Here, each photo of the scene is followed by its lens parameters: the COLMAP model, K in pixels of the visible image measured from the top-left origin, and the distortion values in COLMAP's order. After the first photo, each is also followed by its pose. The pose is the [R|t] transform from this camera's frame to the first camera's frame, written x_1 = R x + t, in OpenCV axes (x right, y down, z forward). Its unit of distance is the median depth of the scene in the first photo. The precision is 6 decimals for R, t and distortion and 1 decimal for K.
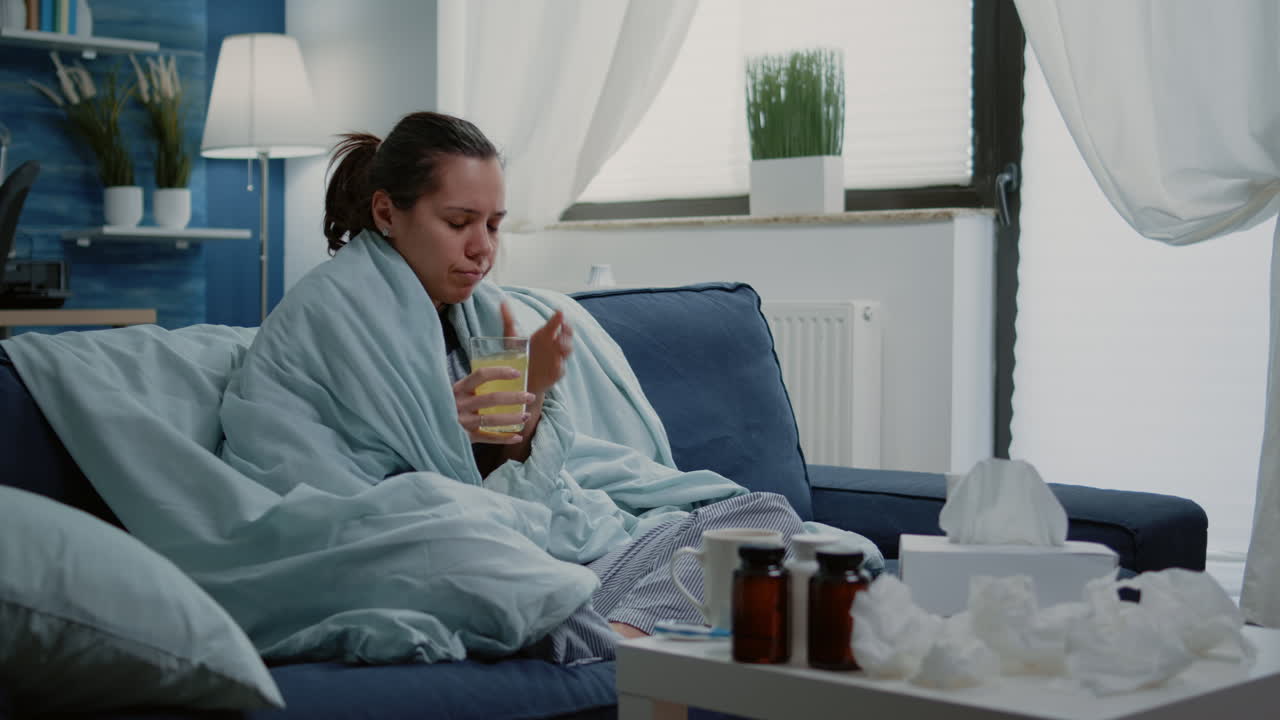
lens RADIAL K [[2037.8, 0, 631.8], [0, 2037.8, 353.4], [0, 0, 1]] dist [-0.043657, 0.000000]
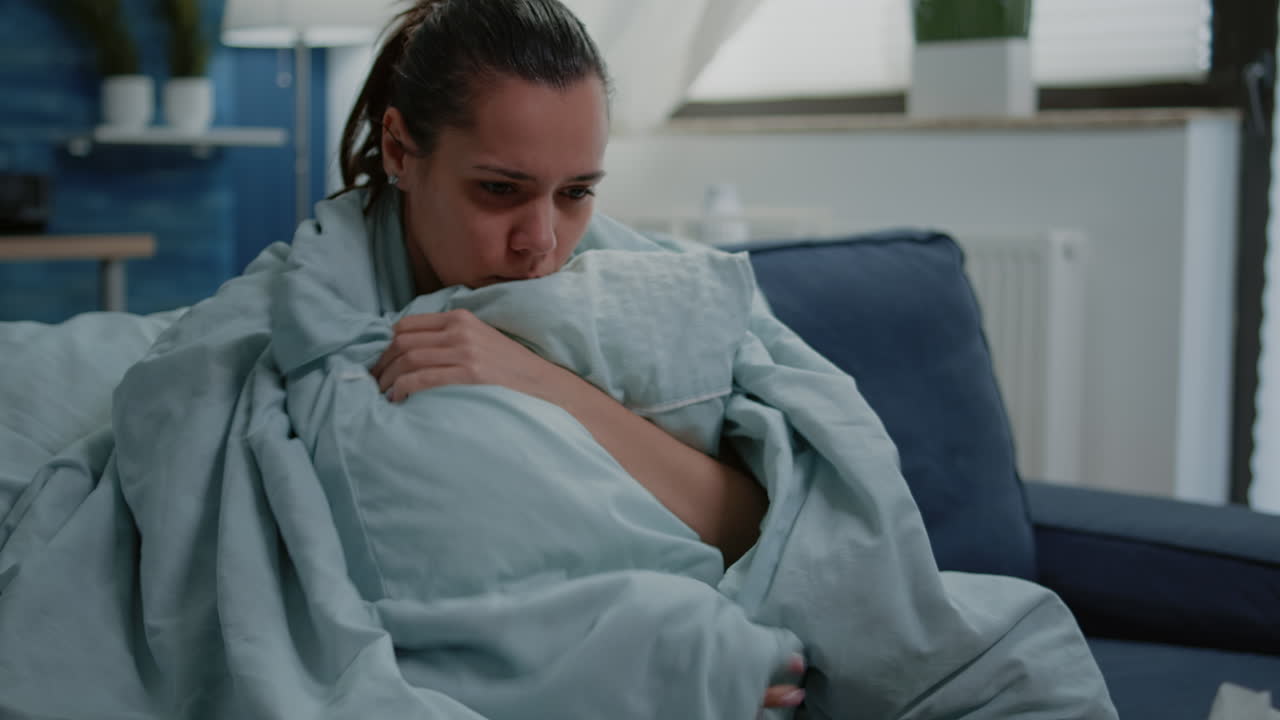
lens RADIAL K [[2037.8, 0, 642.6], [0, 2037.8, 366.0], [0, 0, 1]] dist [-0.043657, 0.000000]
pose [[0.999169, 0.005984, -0.040318, -0.013714], [-0.003355, 0.997882, 0.064958, -0.024990], [0.040621, -0.064768, 0.997073, 0.229121]]
